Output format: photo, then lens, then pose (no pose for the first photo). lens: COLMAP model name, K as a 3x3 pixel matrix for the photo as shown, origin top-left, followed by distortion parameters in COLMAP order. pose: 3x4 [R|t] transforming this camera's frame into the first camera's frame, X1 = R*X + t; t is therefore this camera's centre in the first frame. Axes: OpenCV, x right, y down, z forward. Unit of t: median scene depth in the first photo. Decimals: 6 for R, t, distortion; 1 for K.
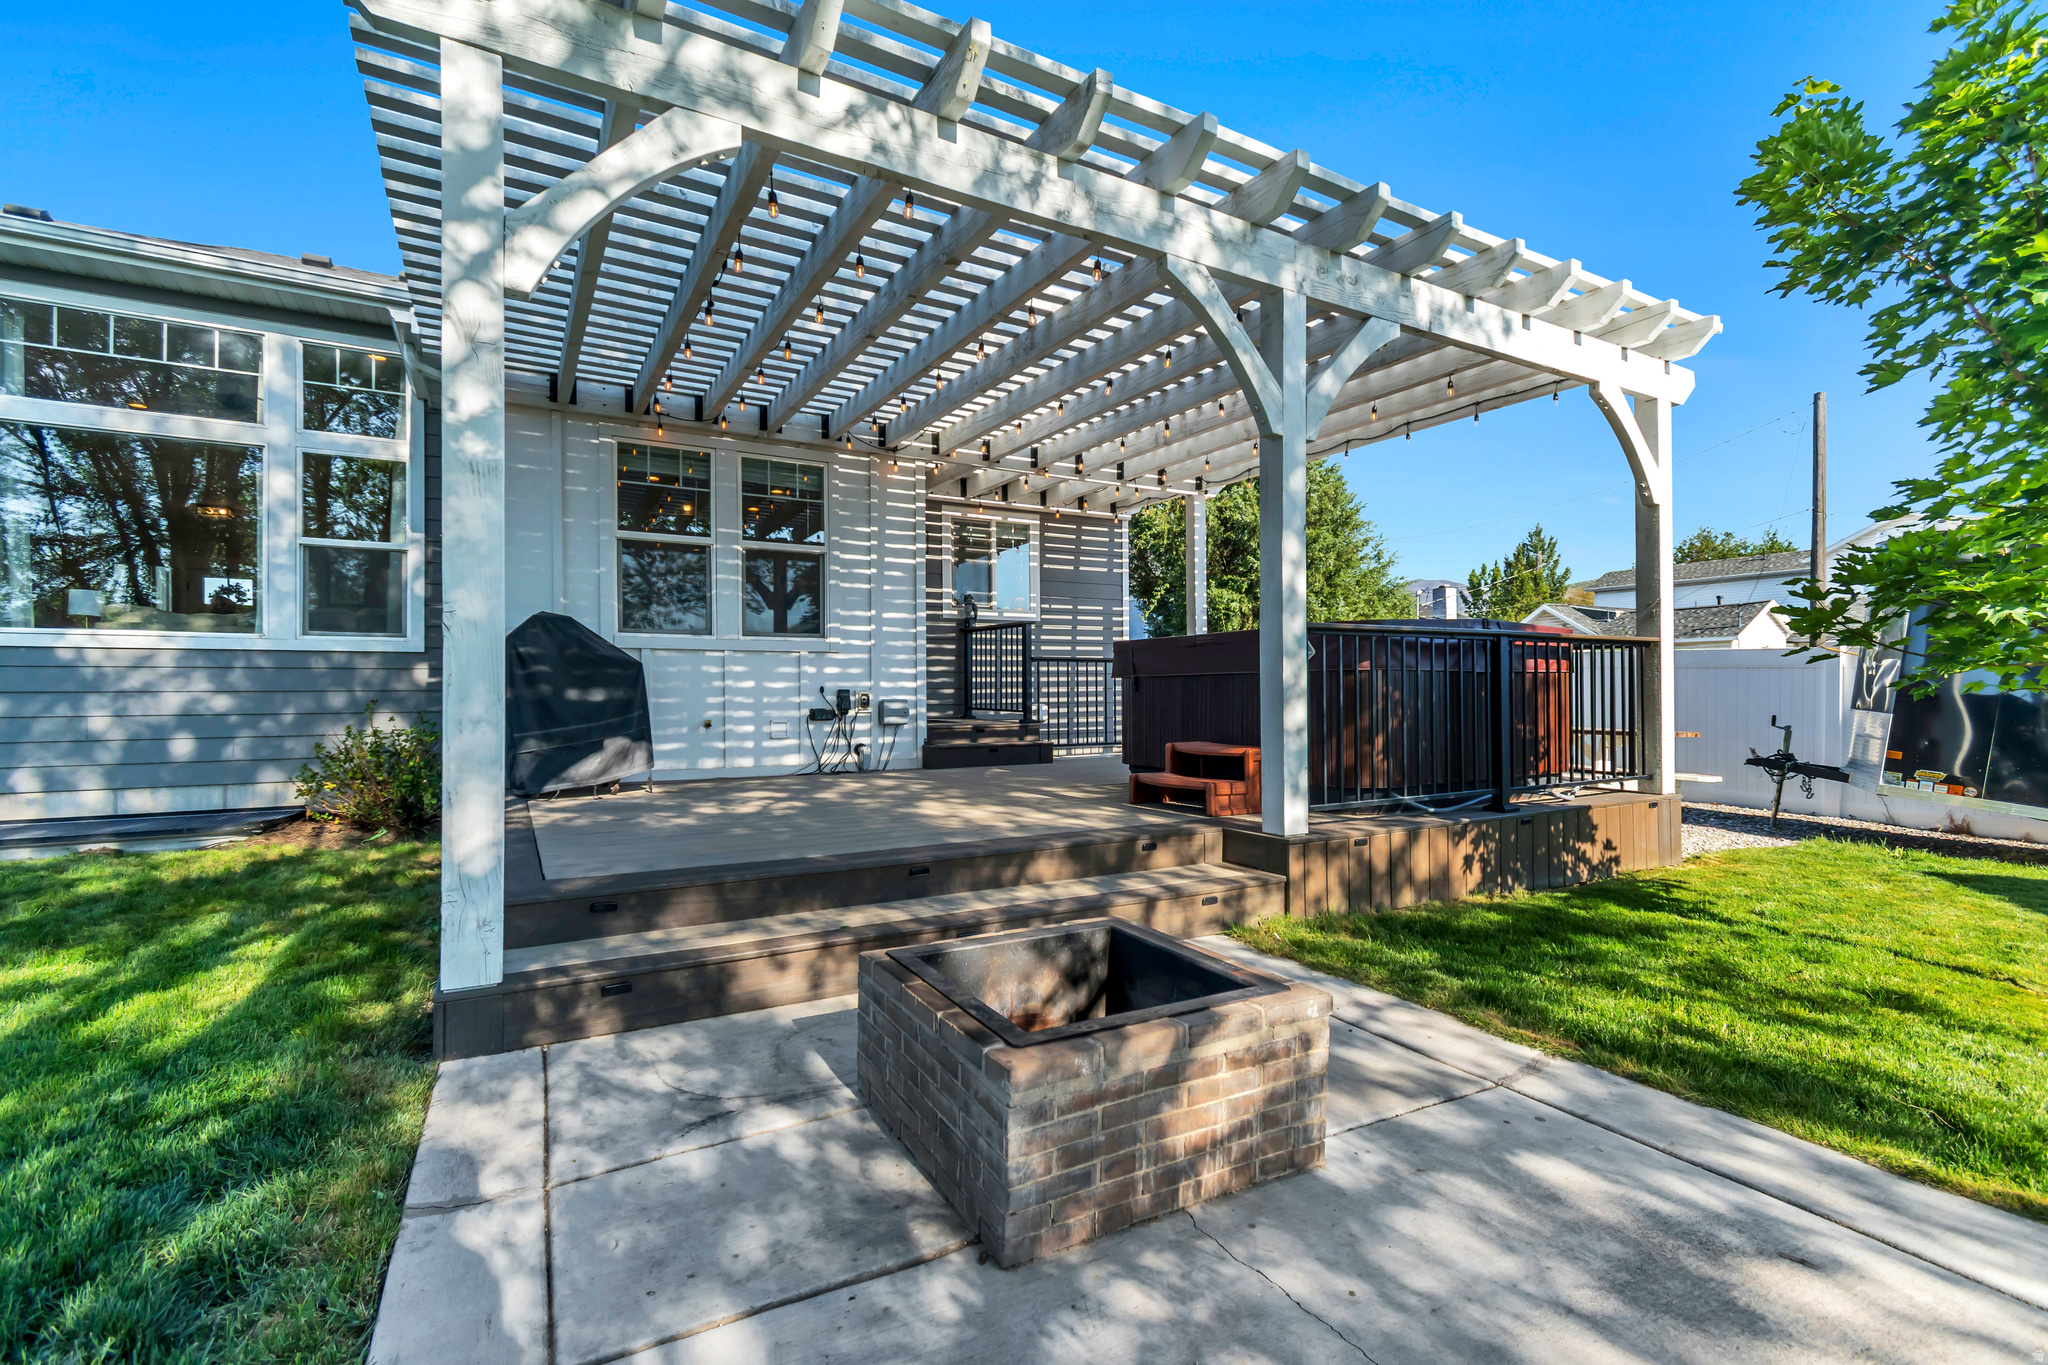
lens RADIAL K [[913.2, 0, 1024.7], [0, 913.2, 700.6], [0, 0, 1]] dist [0.010090, 0.000220]
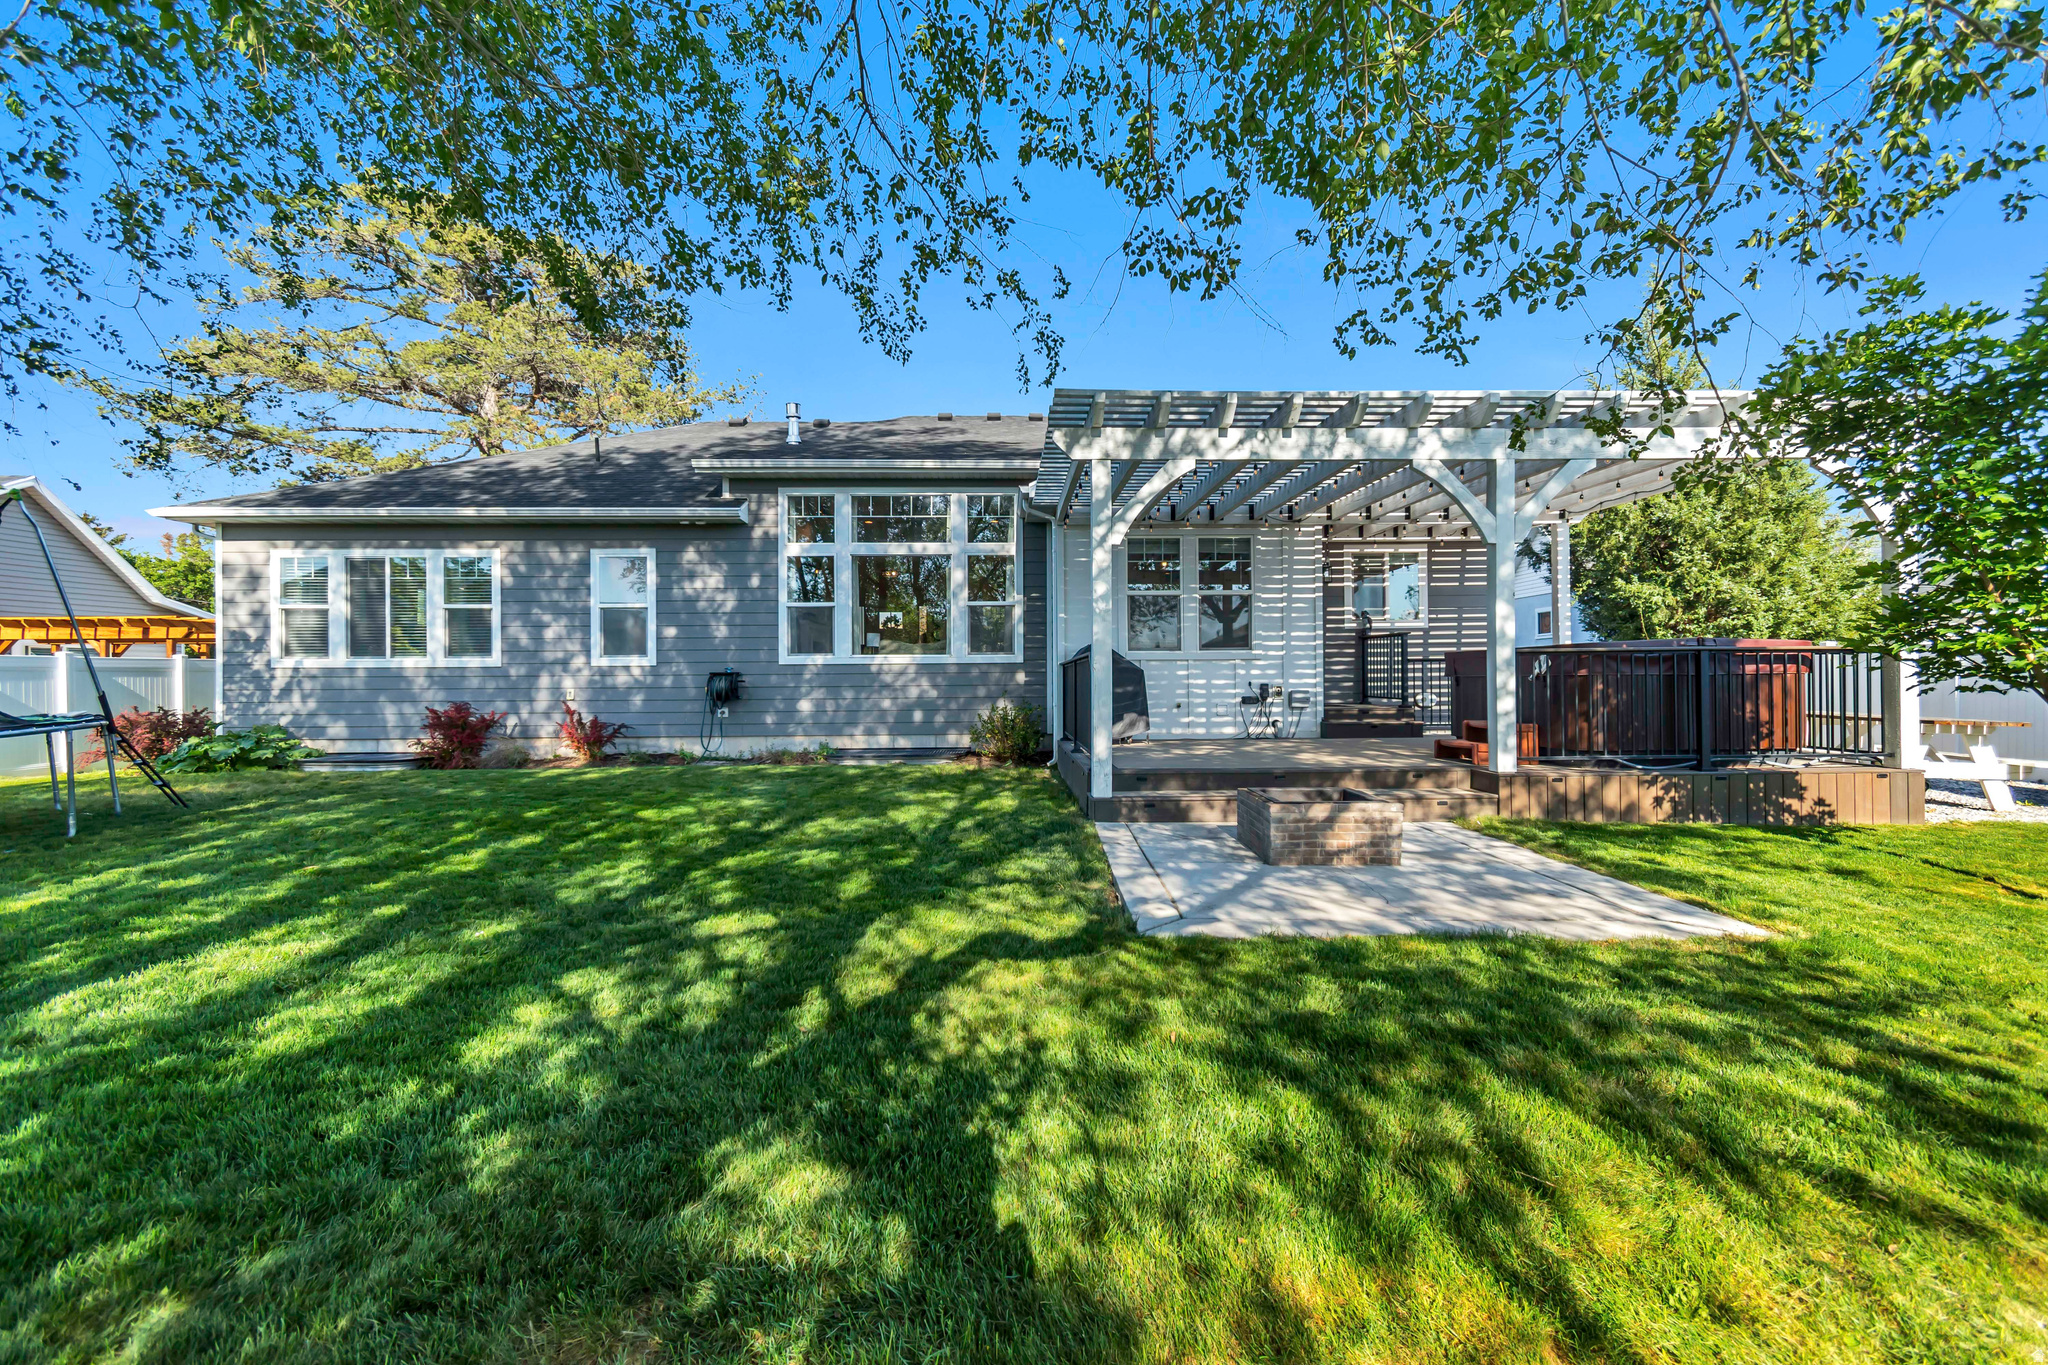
lens RADIAL K [[916.1, 0, 1024.0], [0, 916.1, 682.5], [0, 0, 1]] dist [0.000973, 0.000356]
pose [[0.880156, -0.001838, -0.474682, 0.195815], [0.000397, 0.999995, -0.003137, -0.011924], [0.474685, 0.002573, 0.880152, -0.591423]]
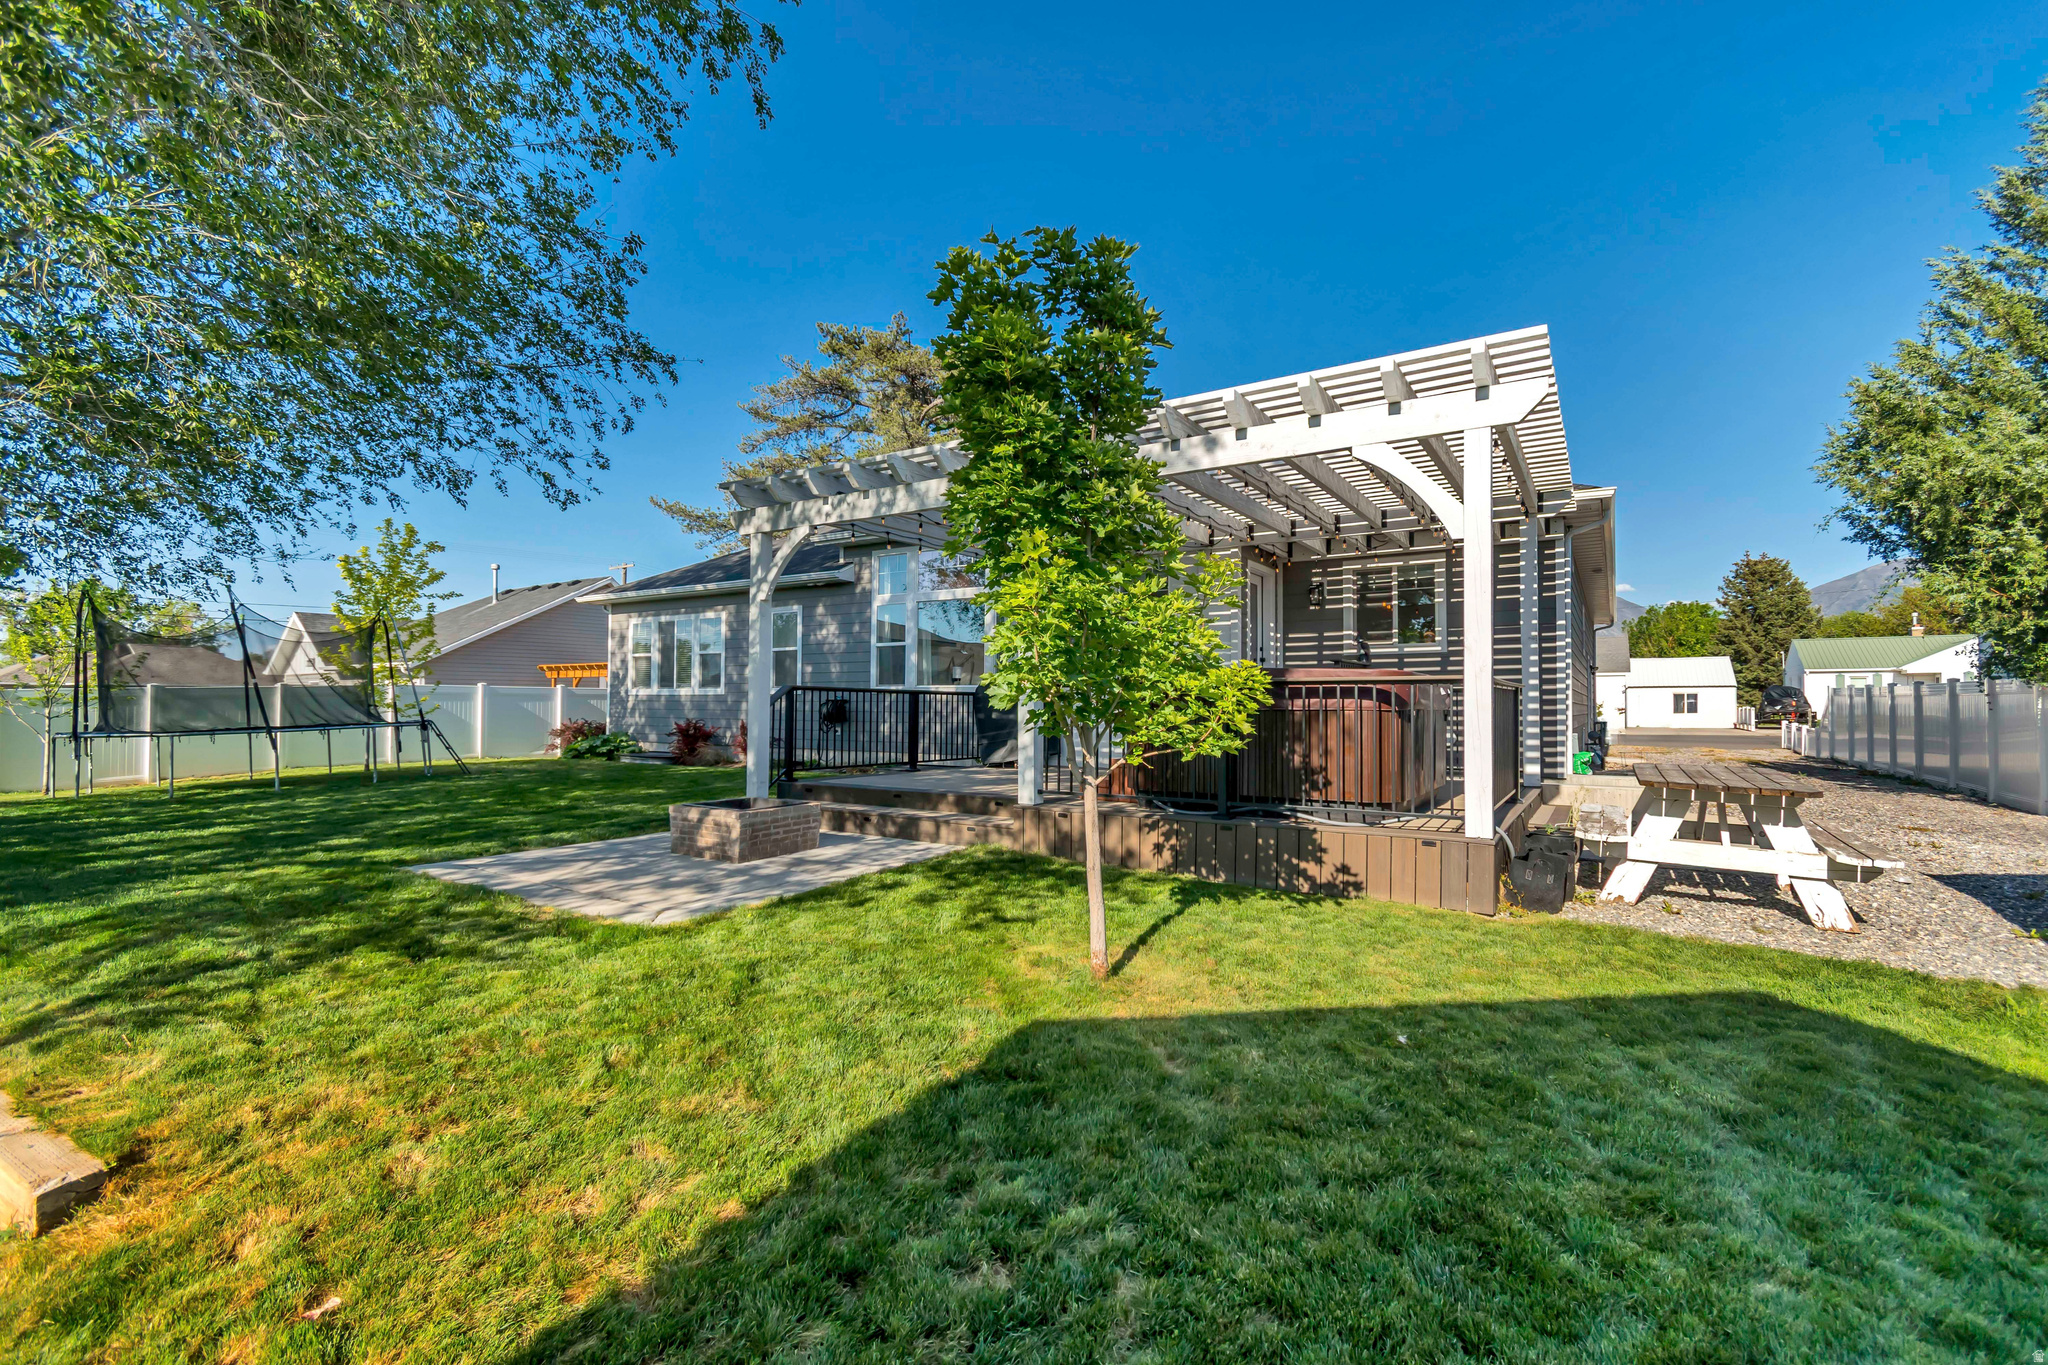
lens RADIAL K [[913.2, 0, 1024.7], [0, 913.2, 700.6], [0, 0, 1]] dist [0.010090, 0.000220]
pose [[0.455564, -0.001689, -0.890201, 1.140747], [-0.014302, 0.999855, -0.009216, -0.022647], [0.890088, 0.016931, 0.455474, 0.128433]]
